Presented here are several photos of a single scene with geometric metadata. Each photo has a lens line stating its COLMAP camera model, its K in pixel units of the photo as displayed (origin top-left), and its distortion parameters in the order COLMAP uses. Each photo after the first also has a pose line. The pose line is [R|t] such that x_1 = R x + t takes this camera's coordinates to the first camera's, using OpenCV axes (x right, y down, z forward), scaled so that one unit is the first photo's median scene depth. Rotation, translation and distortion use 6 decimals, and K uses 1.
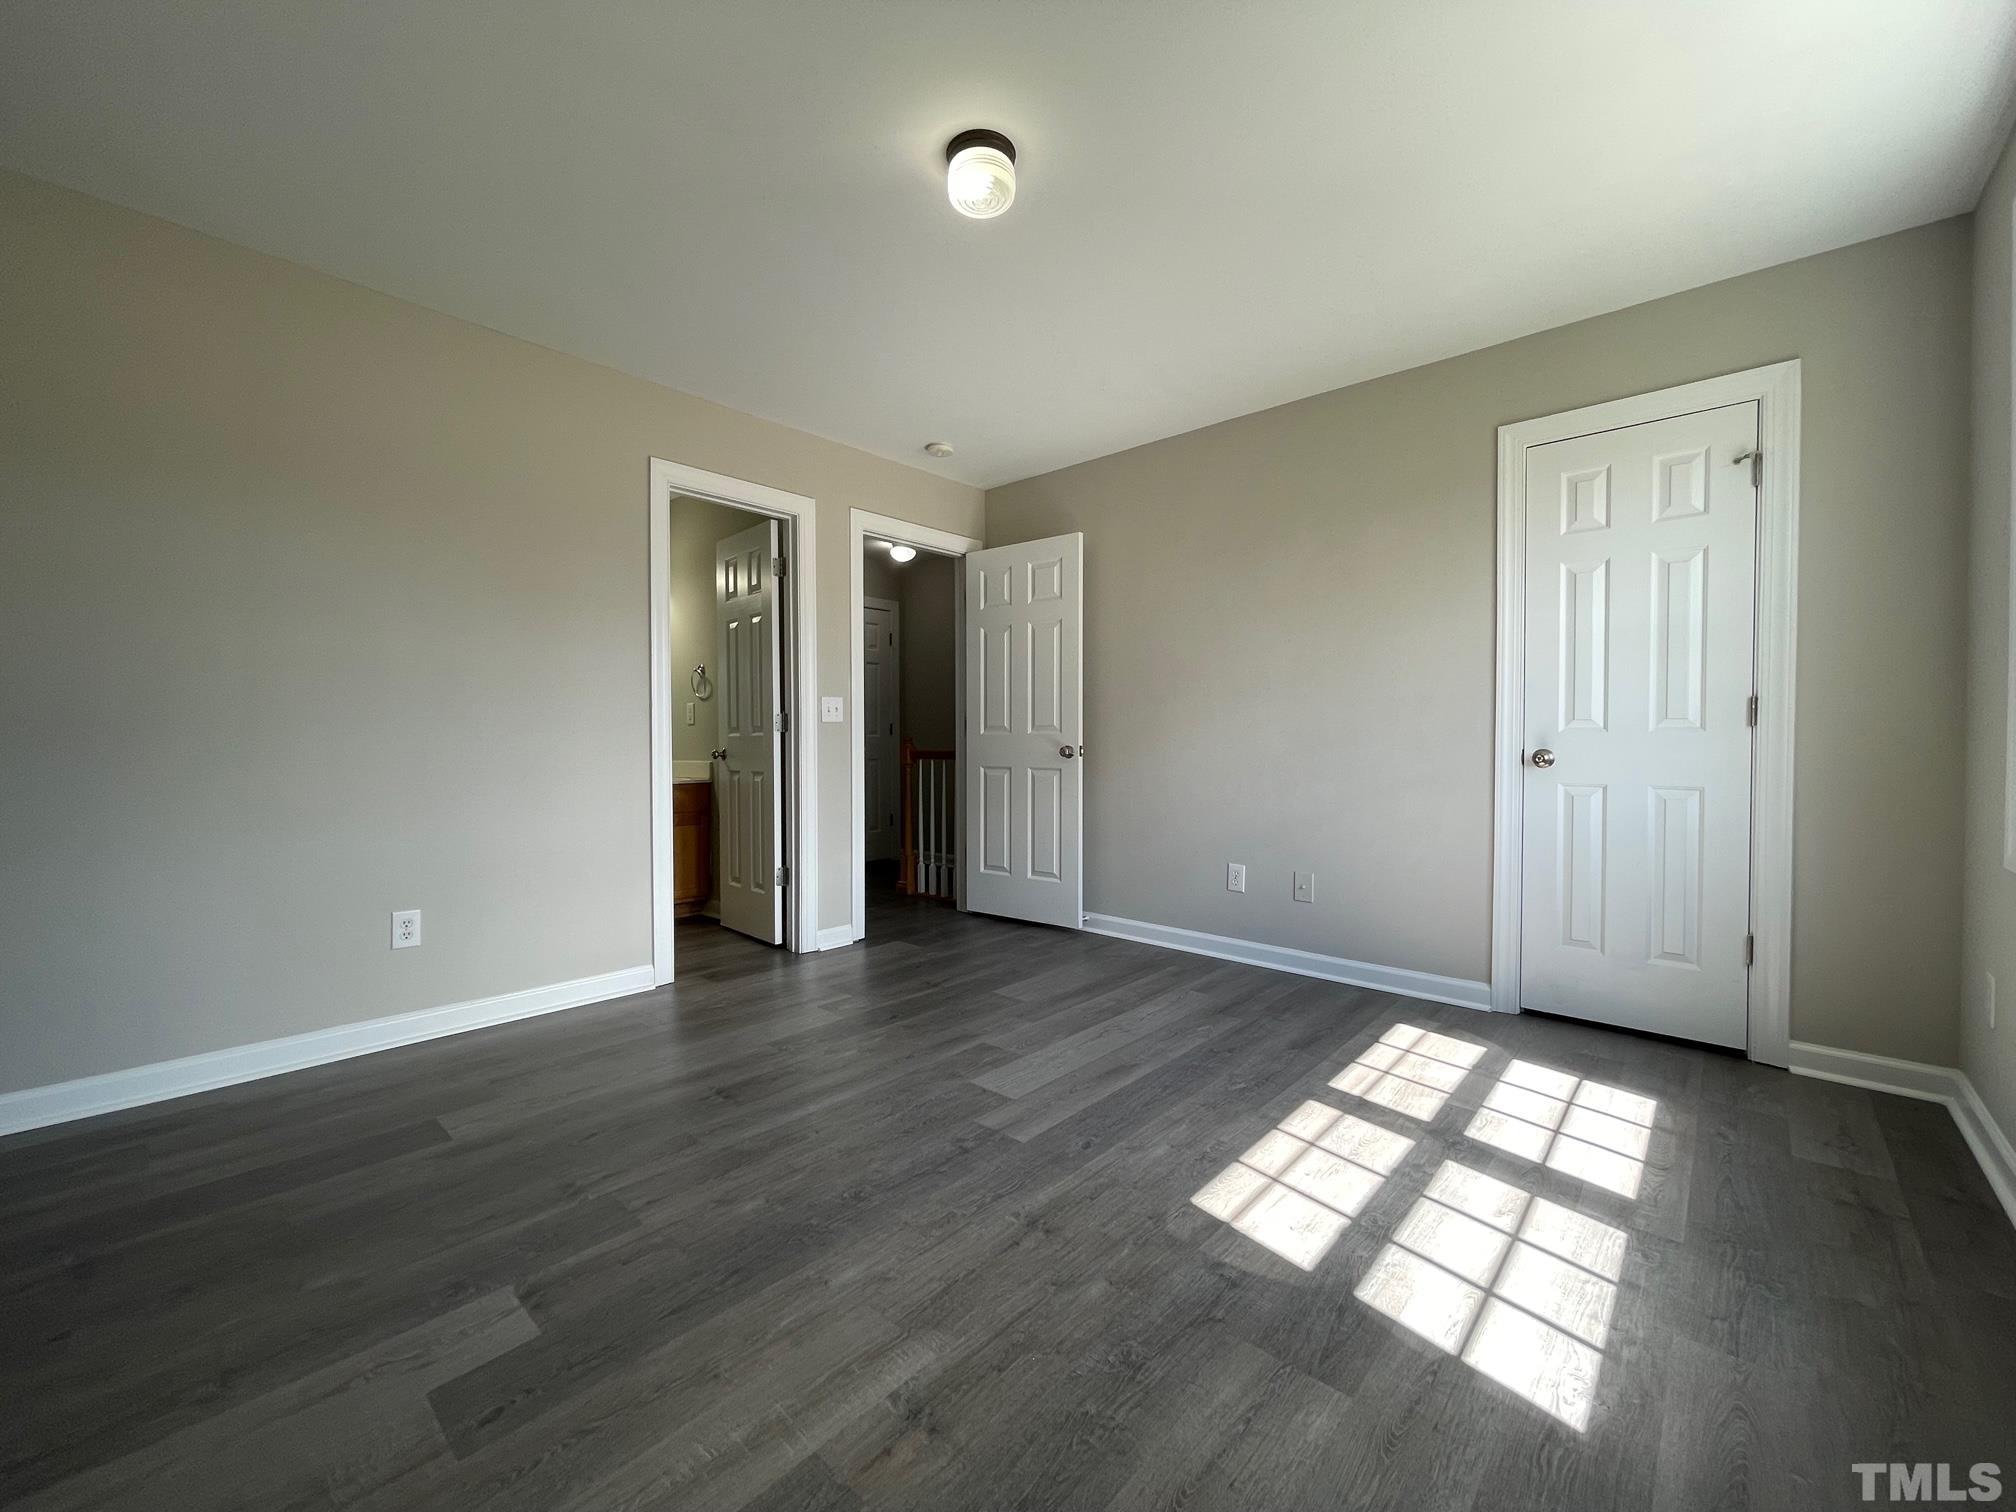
lens RADIAL K [[813.3, 0, 998.7], [0, 813.3, 758.7], [0, 0, 1]] dist [-0.001822, -0.000258]
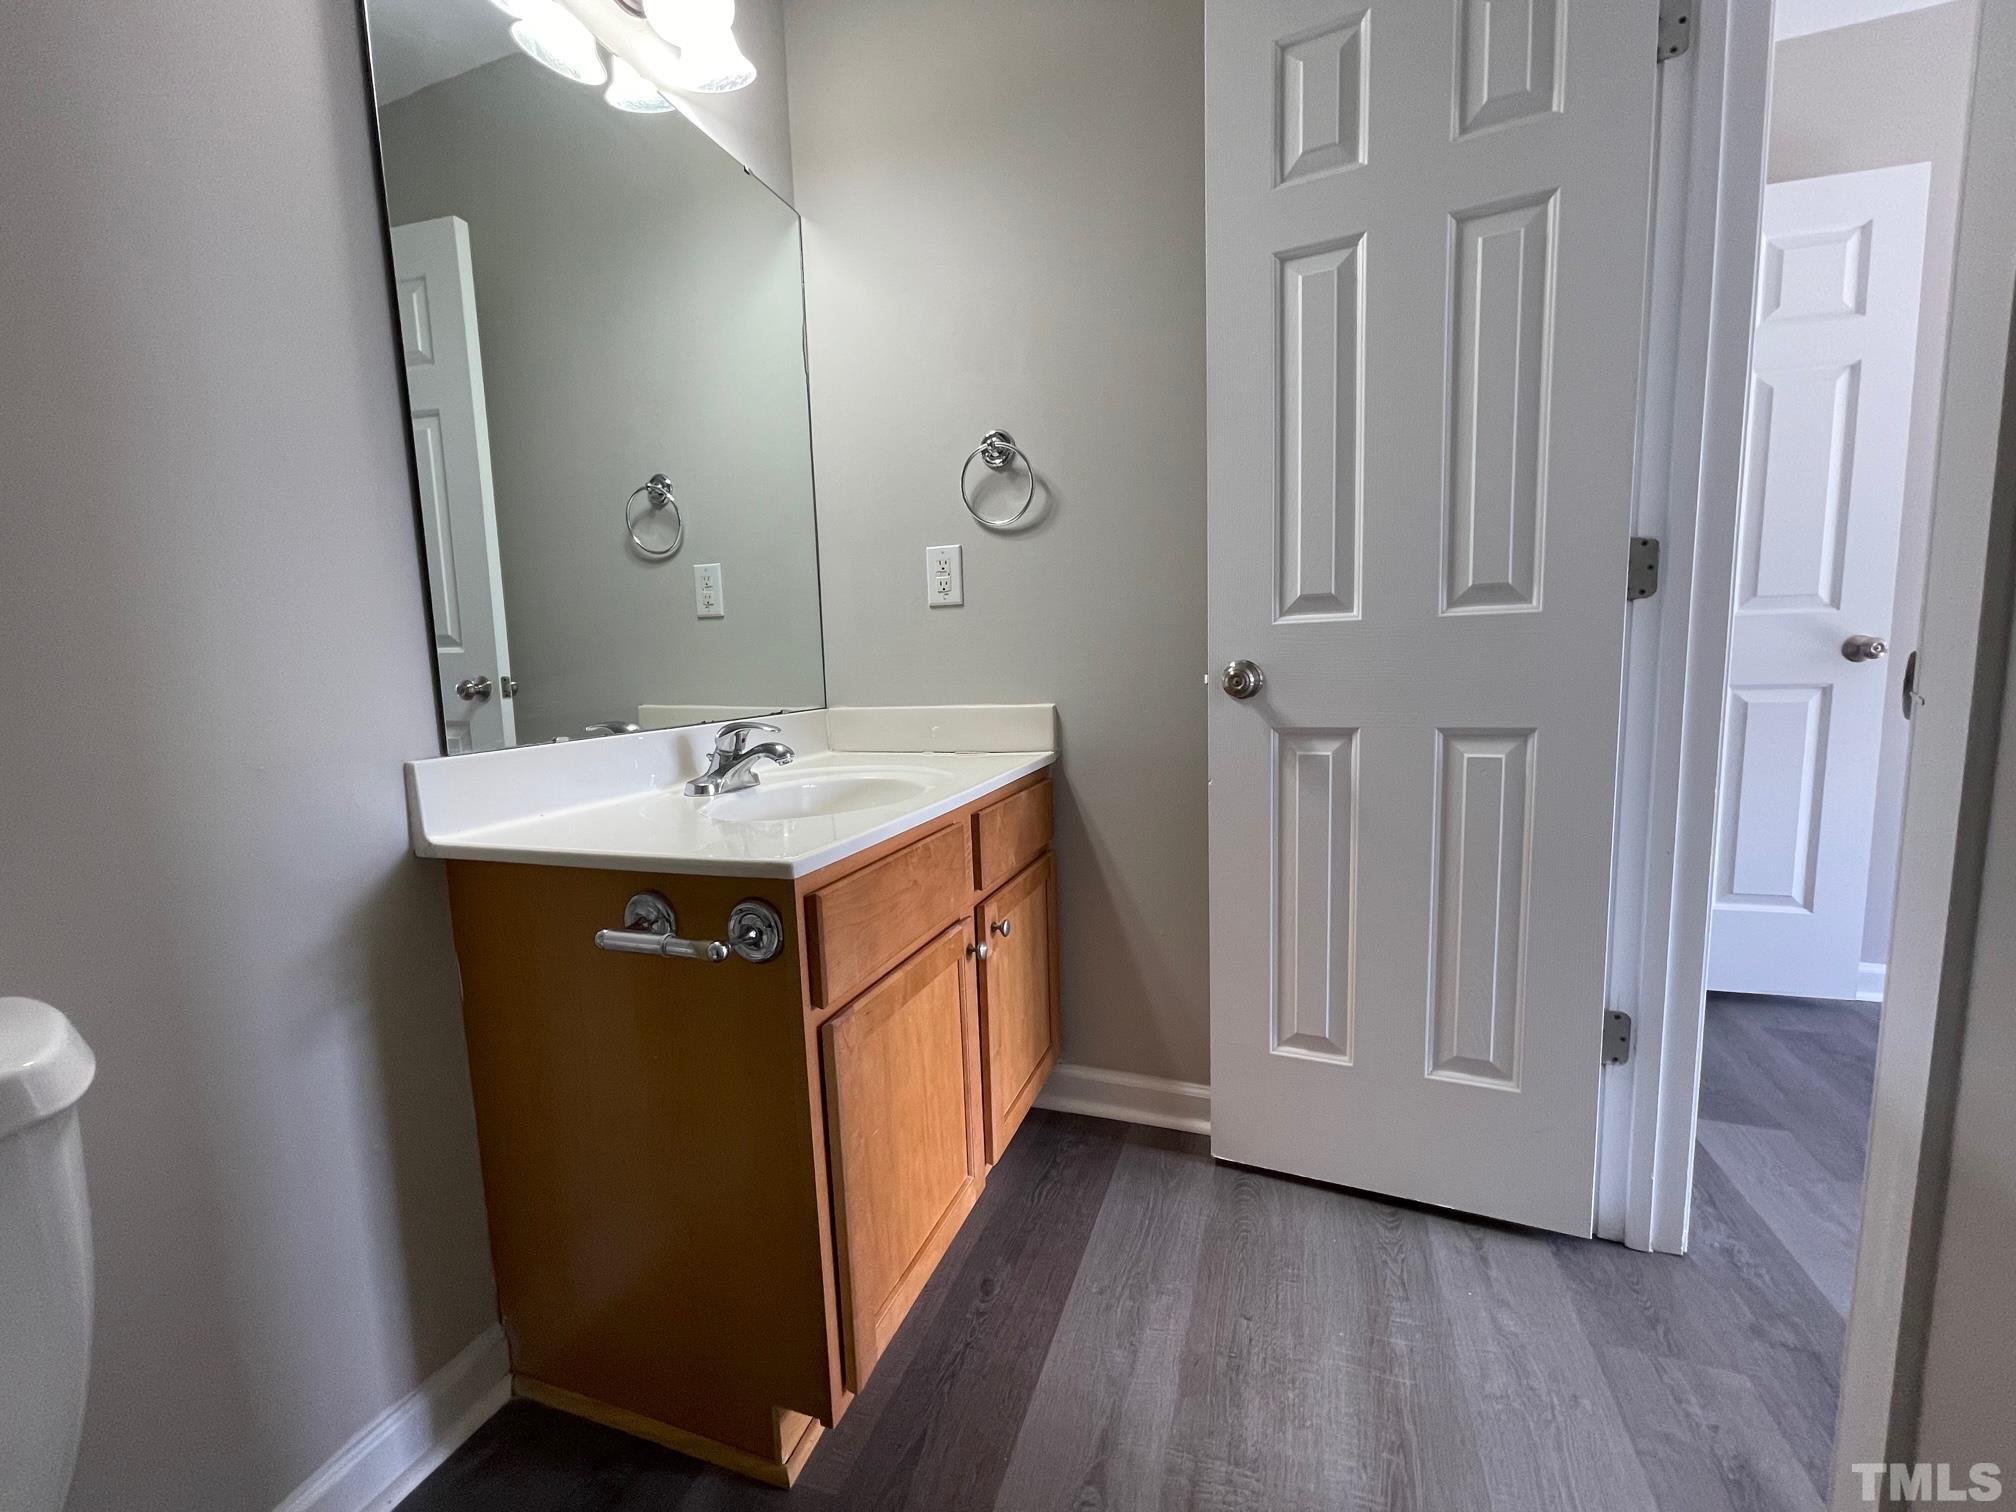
lens RADIAL K [[813.3, 0, 998.7], [0, 813.3, 758.7], [0, 0, 1]] dist [-0.001822, -0.000258]
pose [[0.926408, -0.071367, 0.369696, -0.560221], [0.039590, 0.994893, 0.092848, -0.008079], [-0.374434, -0.071379, 0.924502, 0.727311]]
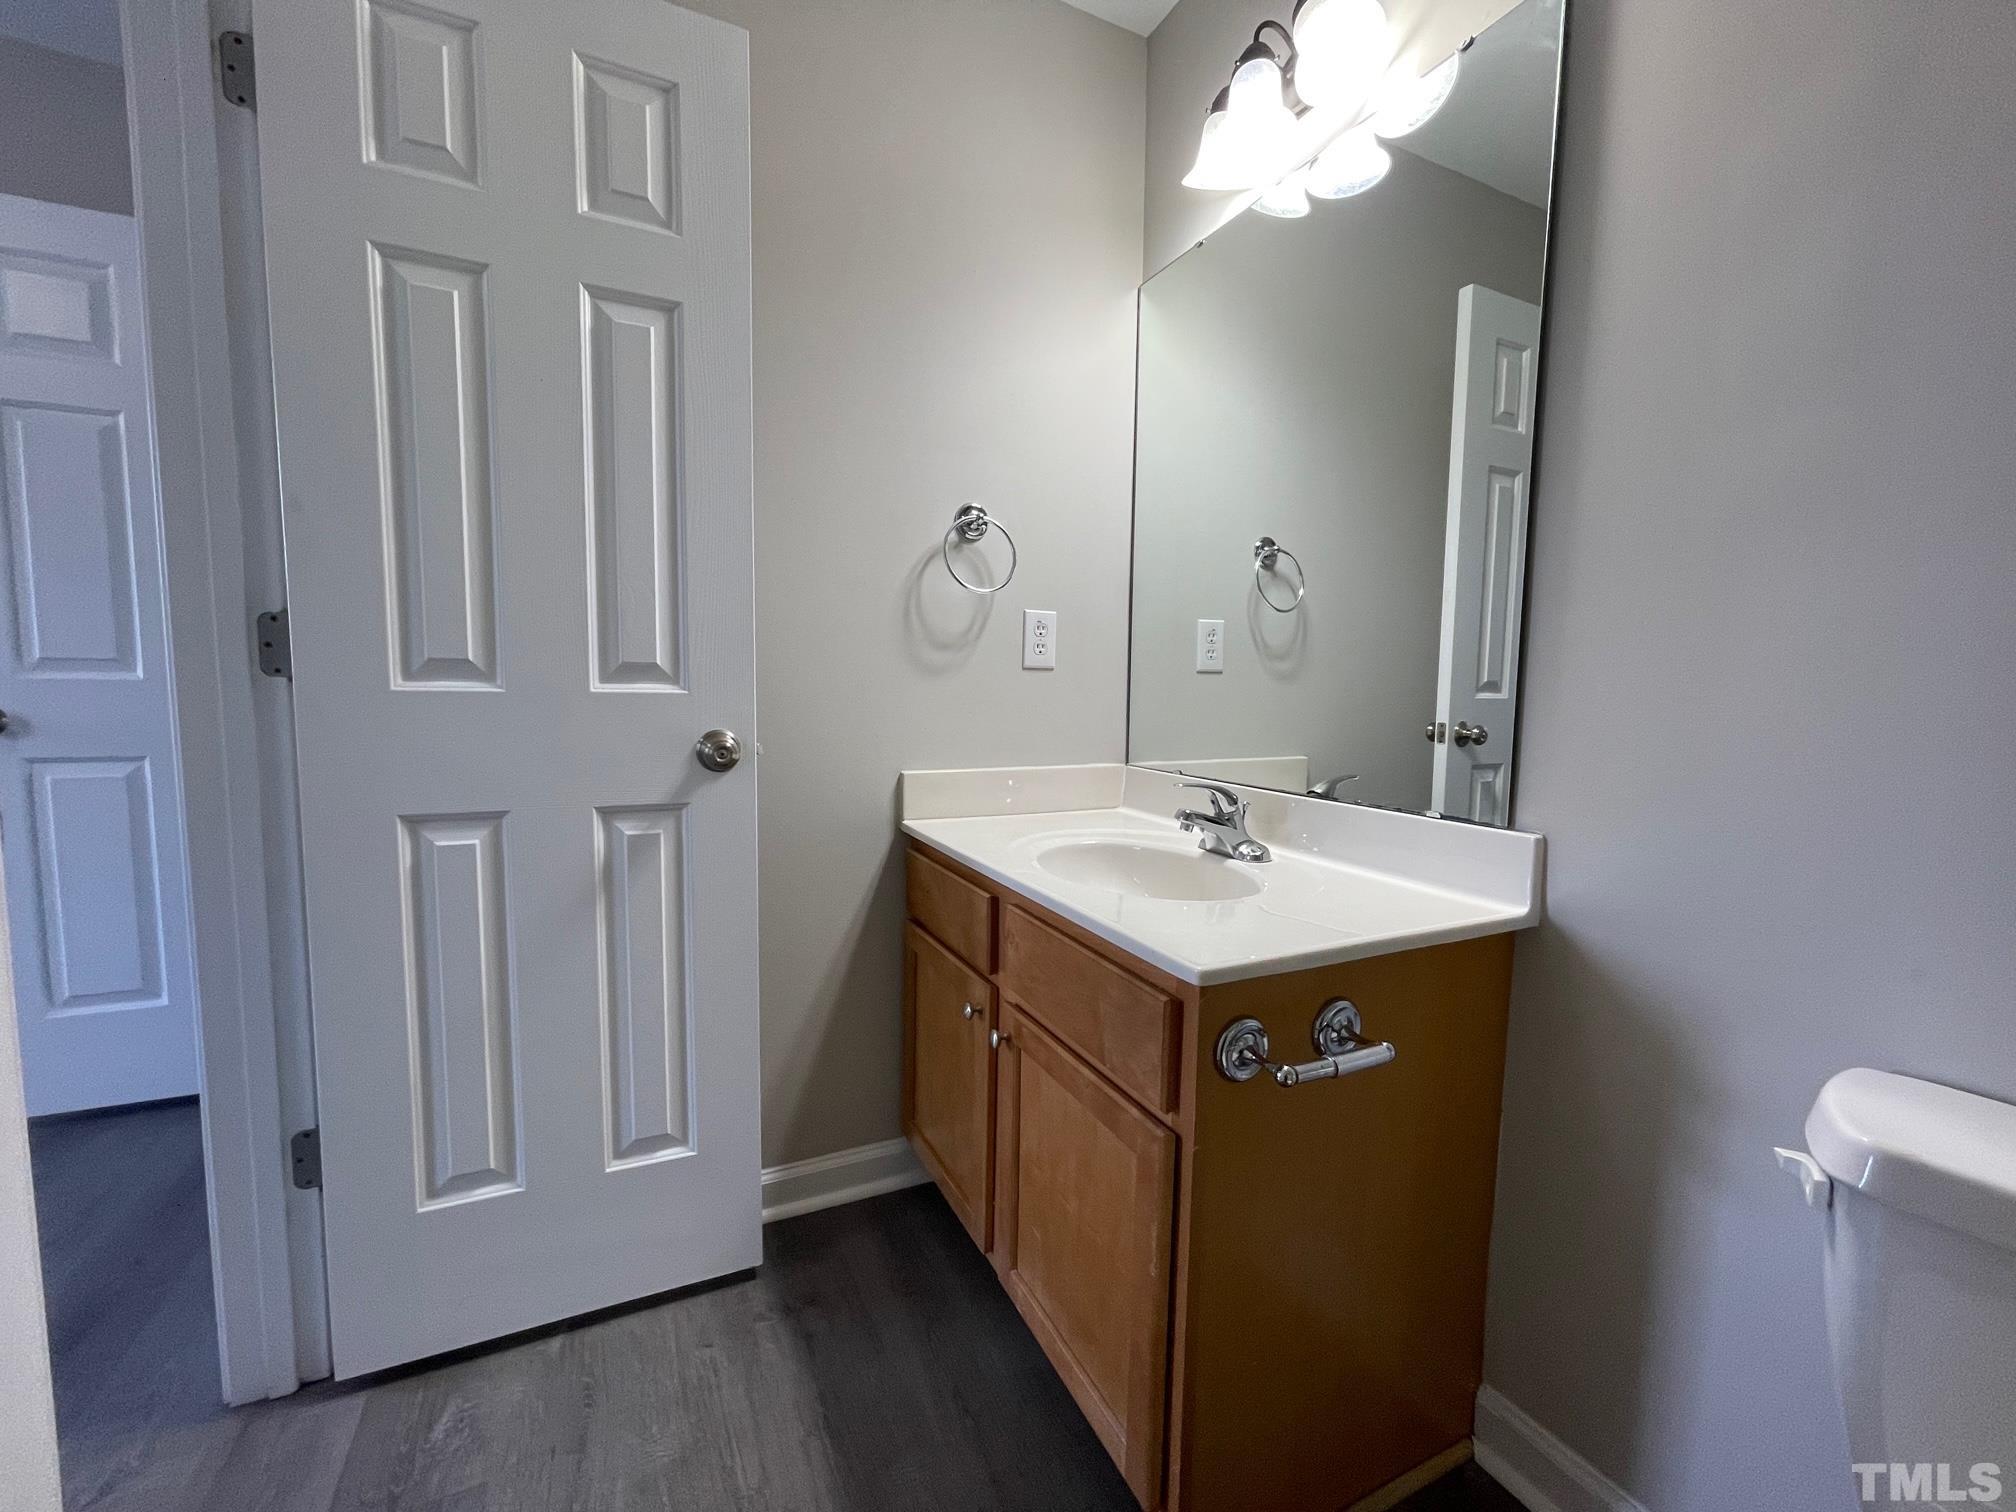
lens RADIAL K [[813.3, 0, 998.7], [0, 813.3, 758.7], [0, 0, 1]] dist [-0.001822, -0.000258]
pose [[0.378060, -0.056387, 0.924062, -0.882007], [0.041048, 0.998183, 0.044116, -0.023419], [-0.924871, 0.021252, 0.379688, 1.049182]]
